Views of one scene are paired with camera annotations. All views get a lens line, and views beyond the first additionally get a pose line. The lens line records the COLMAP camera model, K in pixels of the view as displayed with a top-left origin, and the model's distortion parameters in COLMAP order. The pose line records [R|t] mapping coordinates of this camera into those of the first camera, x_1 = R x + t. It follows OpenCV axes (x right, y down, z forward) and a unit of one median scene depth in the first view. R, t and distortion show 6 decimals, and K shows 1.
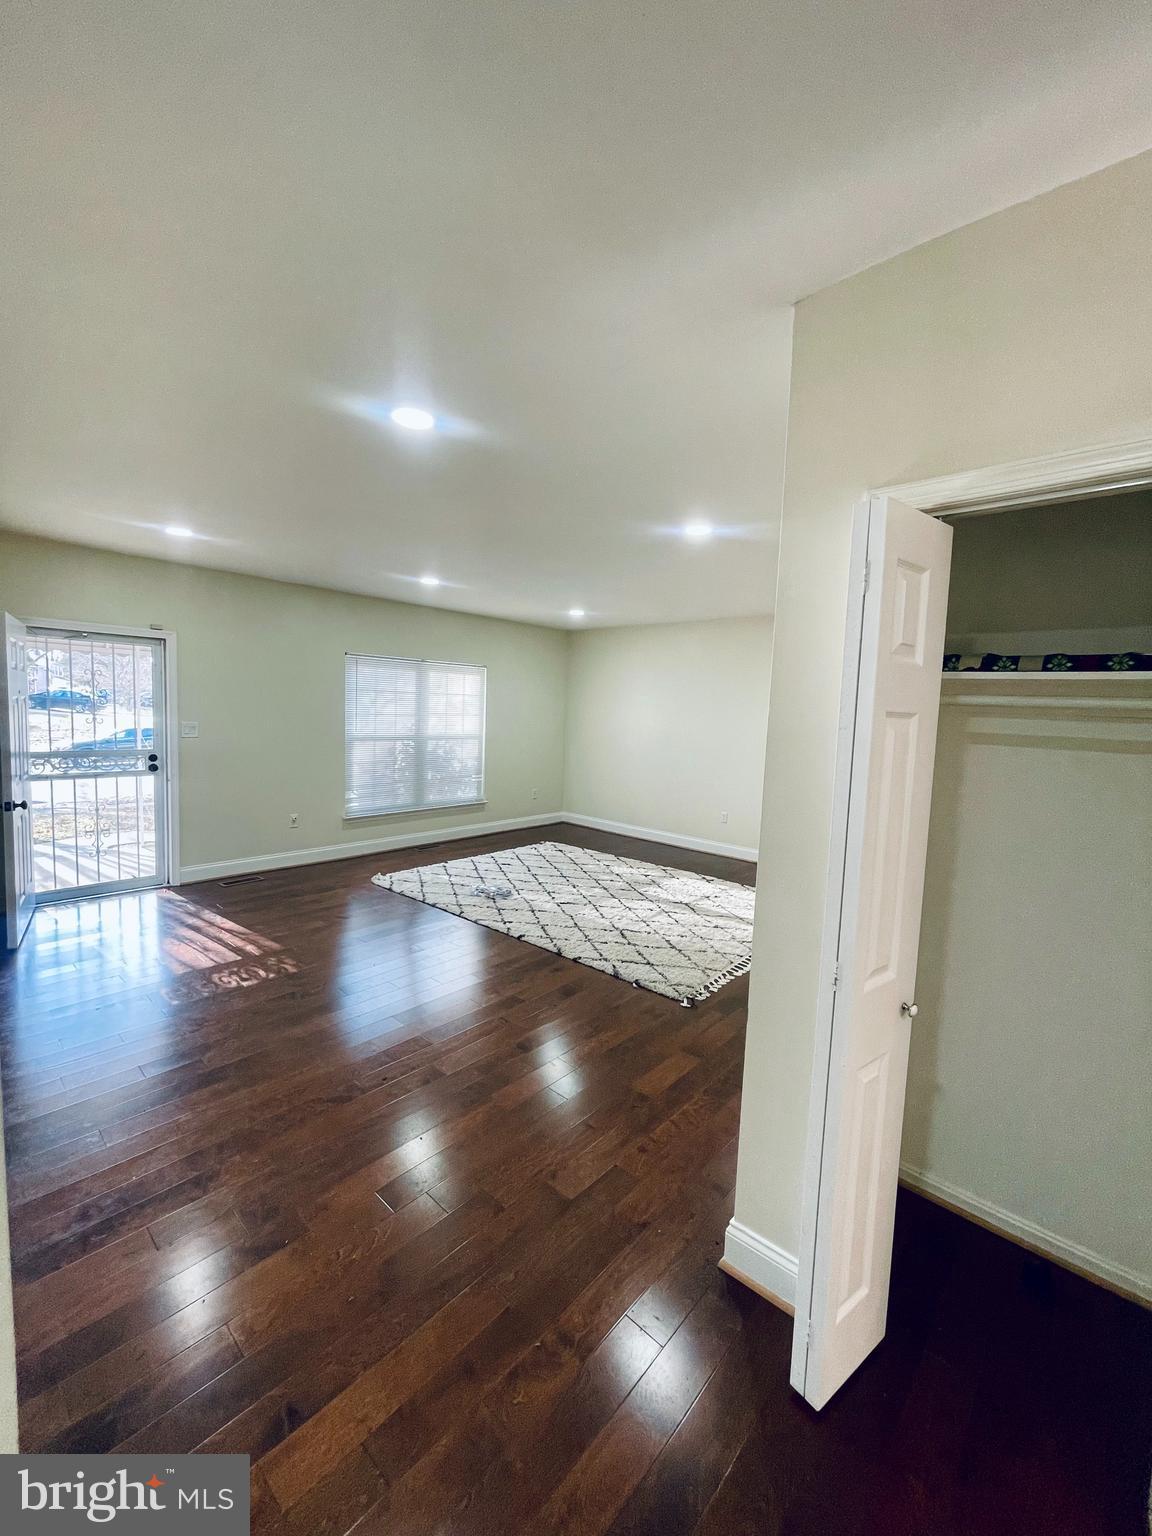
lens RADIAL K [[615.9, 0, 574.3], [0, 615.9, 766.6], [0, 0, 1]] dist [-0.002539, 0.000548]
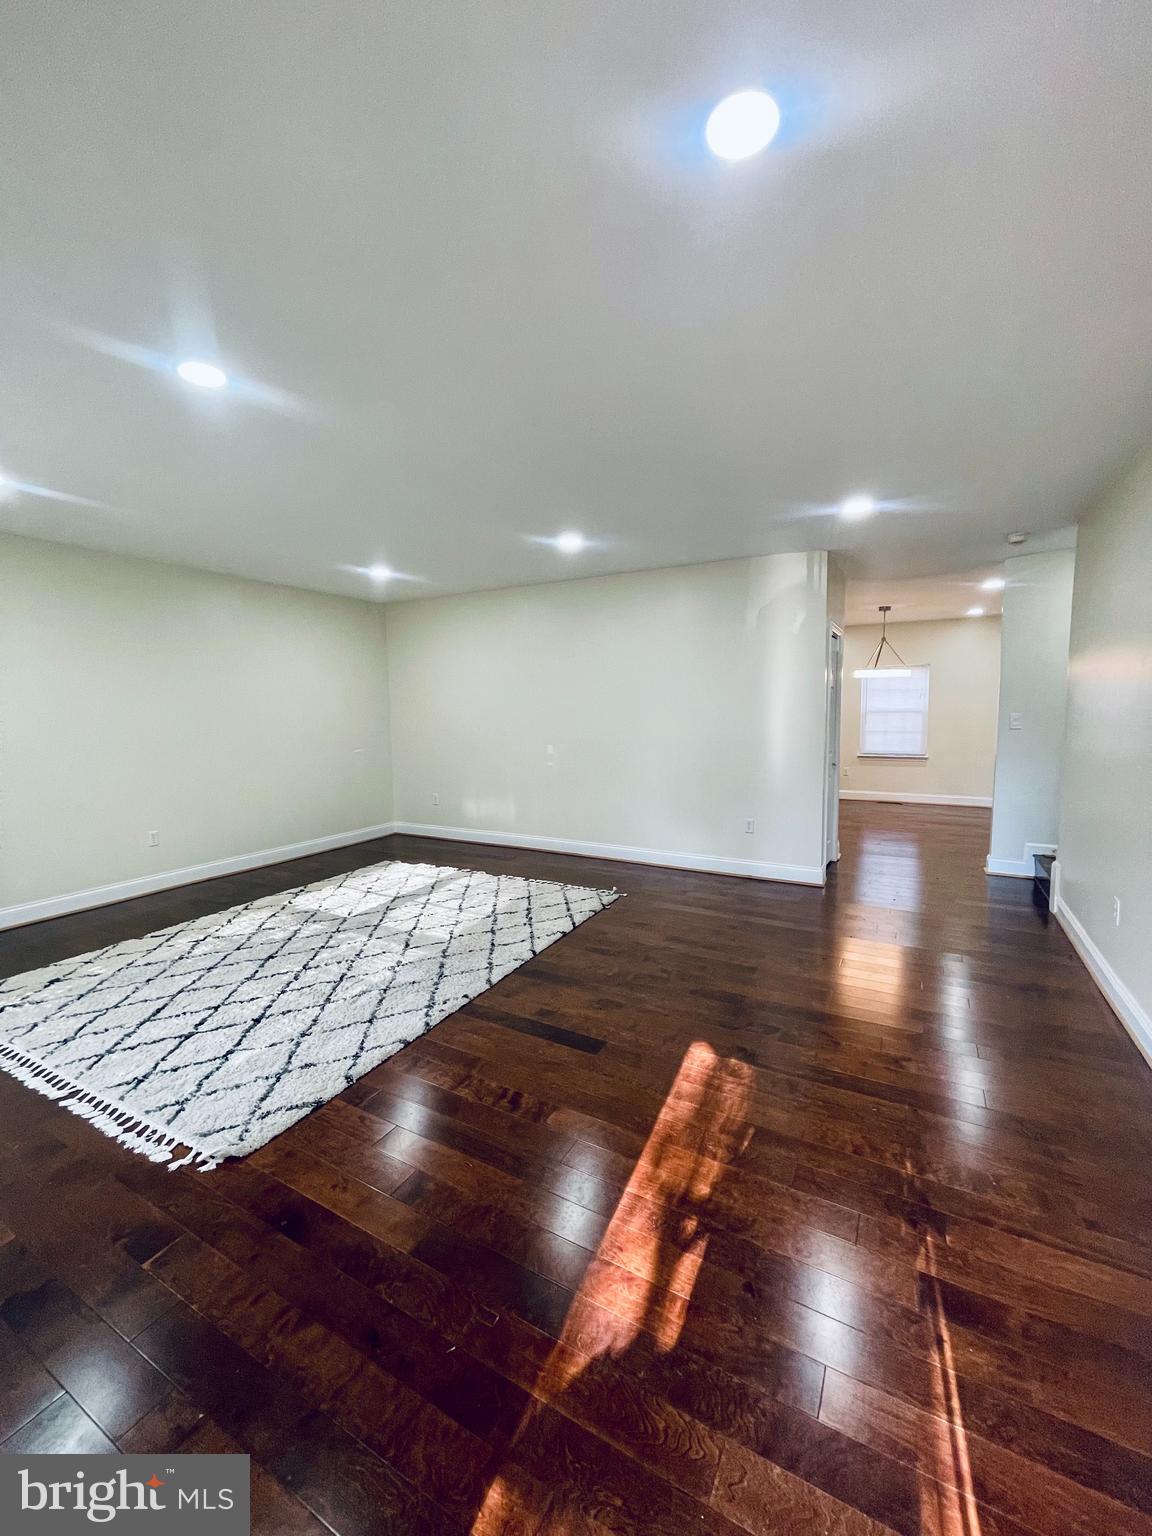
lens RADIAL K [[615.9, 0, 574.2], [0, 615.9, 762.0], [0, 0, 1]] dist [-0.002539, 0.000548]
pose [[-0.228216, -0.127408, 0.965238, -0.819579], [0.083805, 0.985151, 0.149850, -0.109010], [-0.969997, 0.115090, -0.214150, 0.977223]]
